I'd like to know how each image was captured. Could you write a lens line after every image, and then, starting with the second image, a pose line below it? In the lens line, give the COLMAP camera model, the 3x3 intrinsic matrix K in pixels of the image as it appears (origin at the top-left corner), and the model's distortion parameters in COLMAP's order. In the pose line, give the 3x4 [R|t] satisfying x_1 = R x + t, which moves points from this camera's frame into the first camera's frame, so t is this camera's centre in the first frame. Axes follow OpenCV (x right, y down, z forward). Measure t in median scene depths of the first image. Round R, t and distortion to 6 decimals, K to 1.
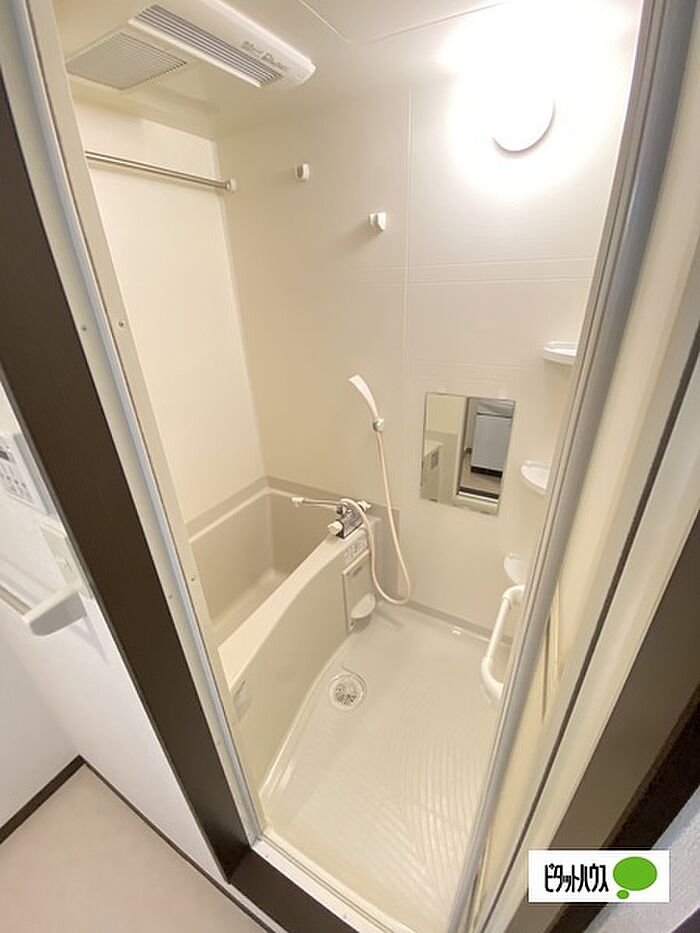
lens RADIAL K [[386.5, 0, 348.0], [0, 386.5, 471.0], [0, 0, 1]] dist [-0.010599, -0.001550]
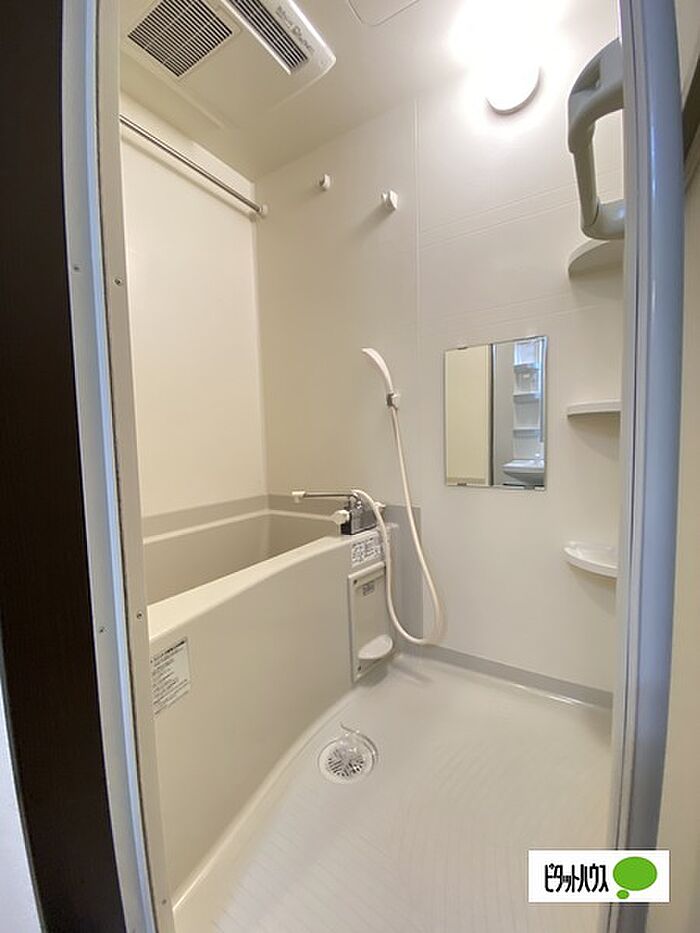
lens RADIAL K [[386.5, 0, 353.4], [0, 386.5, 464.5], [0, 0, 1]] dist [-0.010599, -0.001550]
pose [[0.998923, 0.016941, -0.043204, 0.024597], [-0.032263, 0.922704, -0.384158, 0.339256], [0.033356, 0.385138, 0.922256, 0.207914]]
